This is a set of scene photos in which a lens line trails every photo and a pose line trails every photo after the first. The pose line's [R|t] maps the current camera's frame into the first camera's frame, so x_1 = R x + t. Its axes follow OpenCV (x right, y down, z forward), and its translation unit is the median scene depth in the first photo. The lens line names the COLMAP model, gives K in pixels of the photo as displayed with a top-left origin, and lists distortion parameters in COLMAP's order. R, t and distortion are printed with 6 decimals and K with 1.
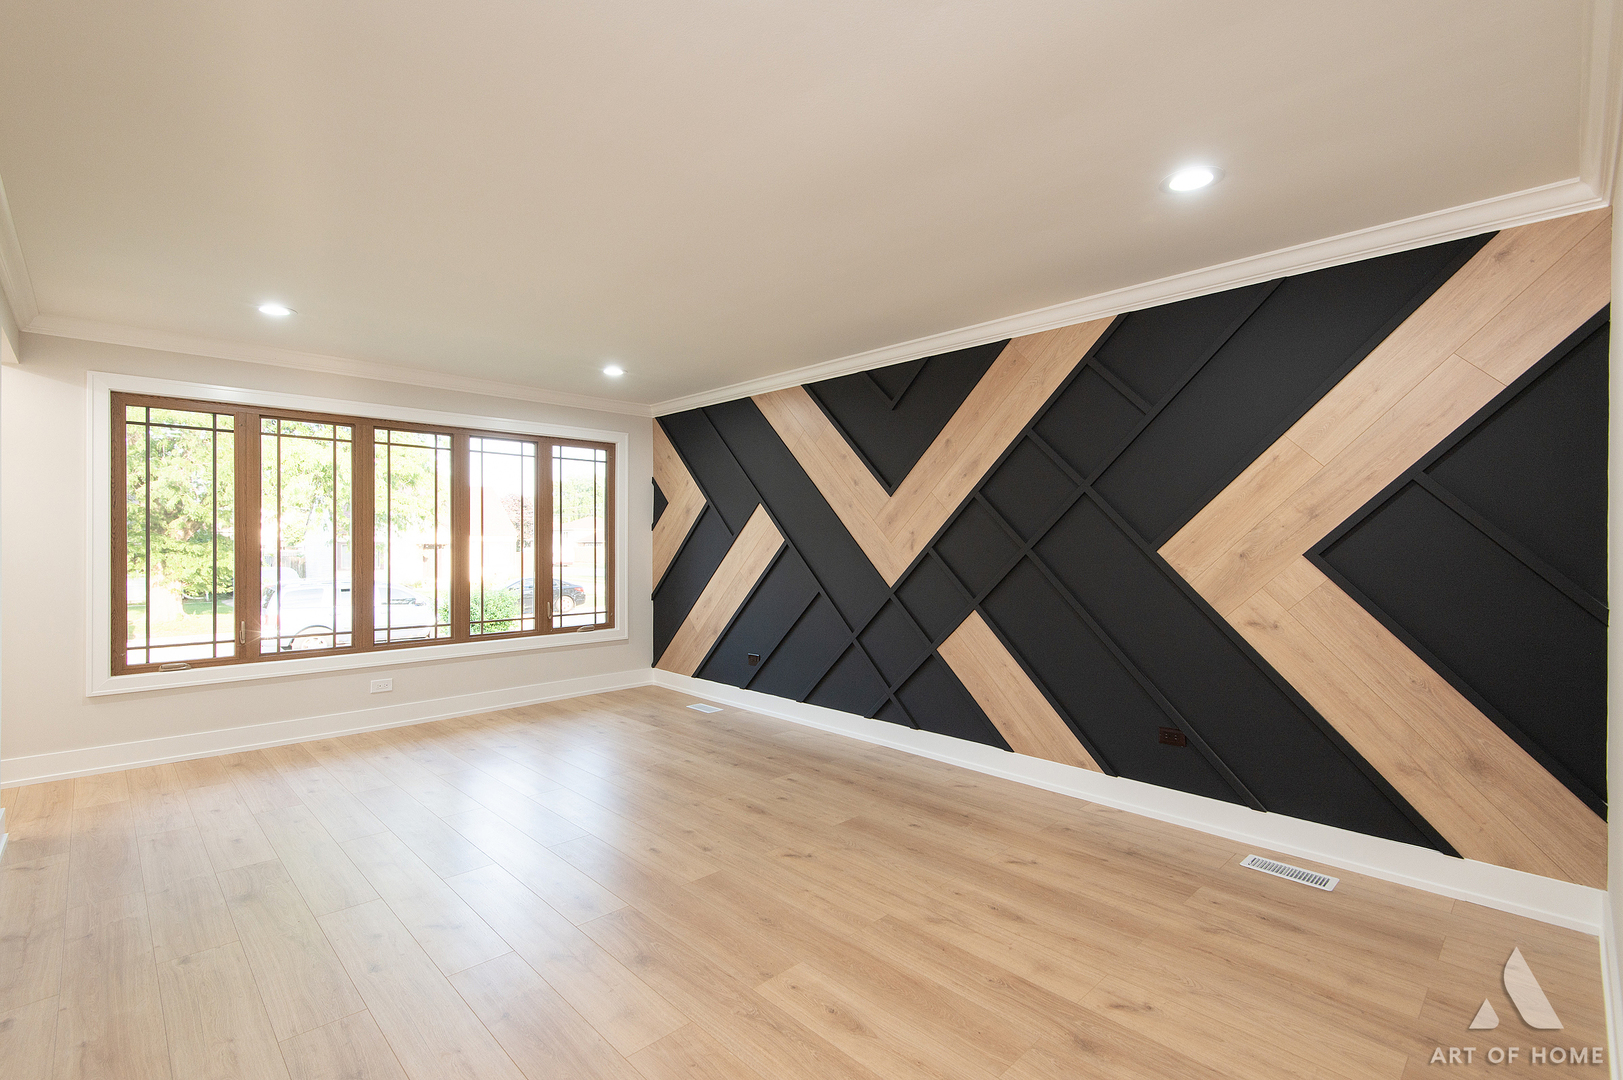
lens RADIAL K [[734.4, 0, 808.1], [0, 734.4, 531.0], [0, 0, 1]] dist [0.018479, -0.008473]
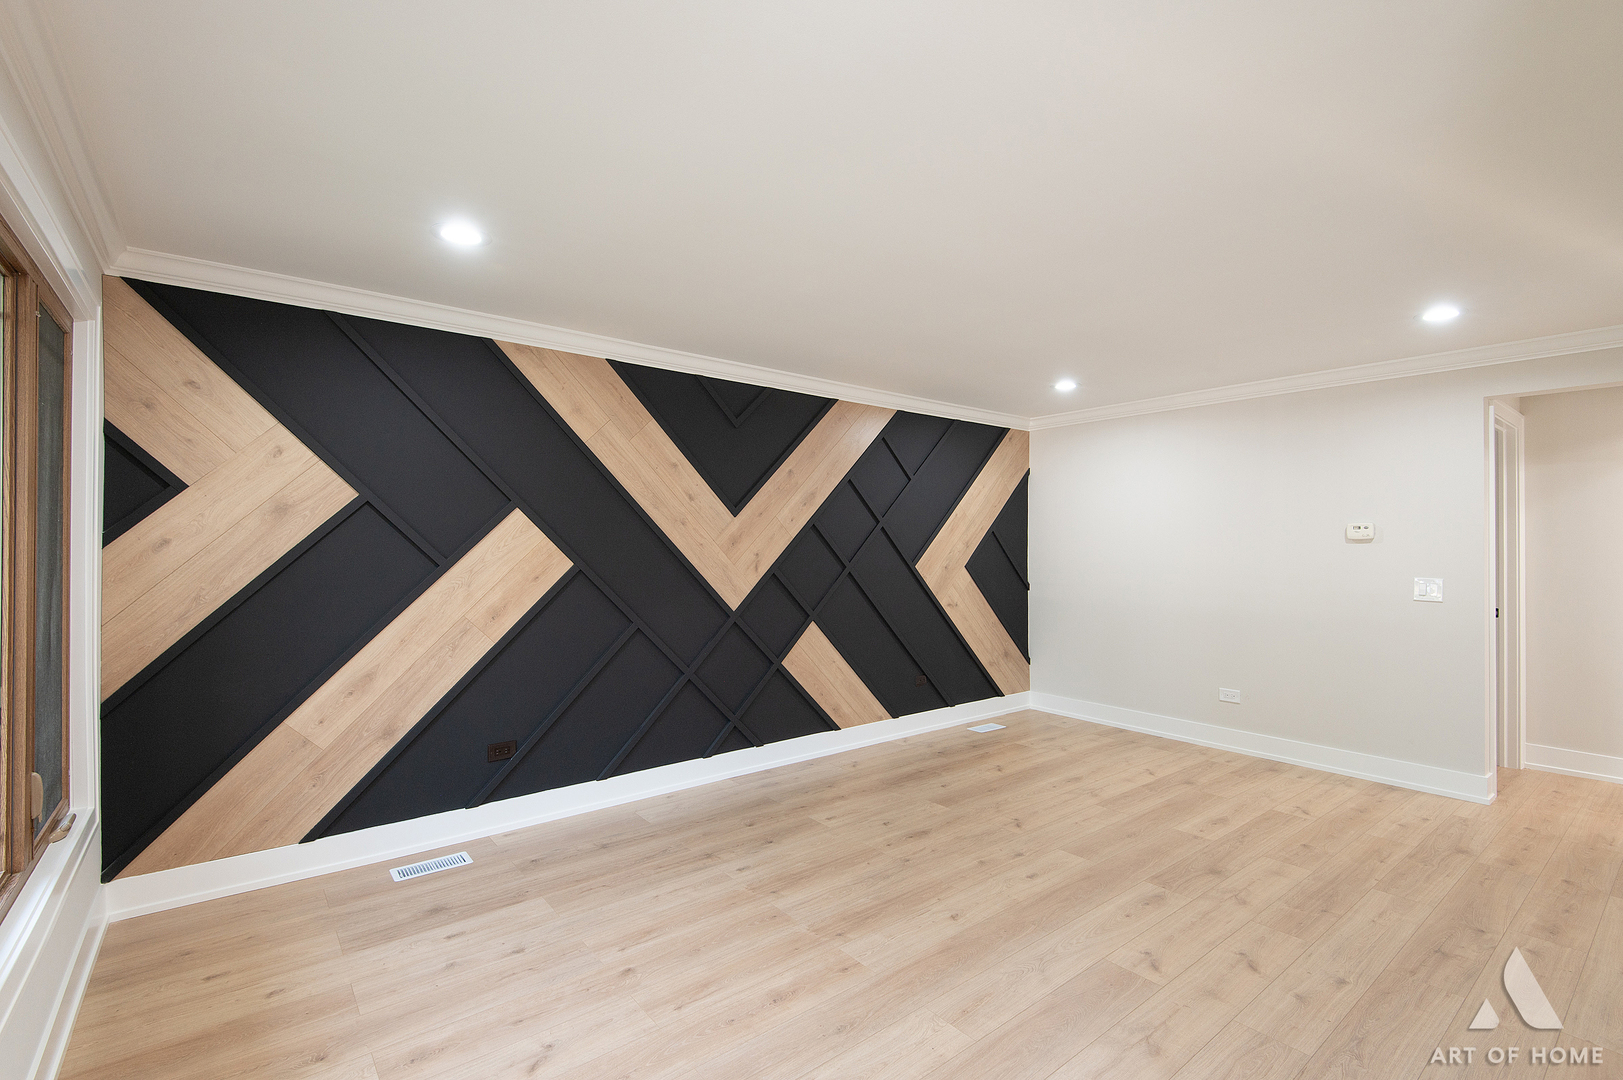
lens RADIAL K [[734.4, 0, 799.6], [0, 734.4, 545.4], [0, 0, 1]] dist [0.018479, -0.008473]
pose [[0.087739, 0.010055, 0.996093, -0.883932], [-0.006283, 0.999935, -0.009541, -0.000844], [-0.996124, -0.005421, 0.087796, 0.868726]]
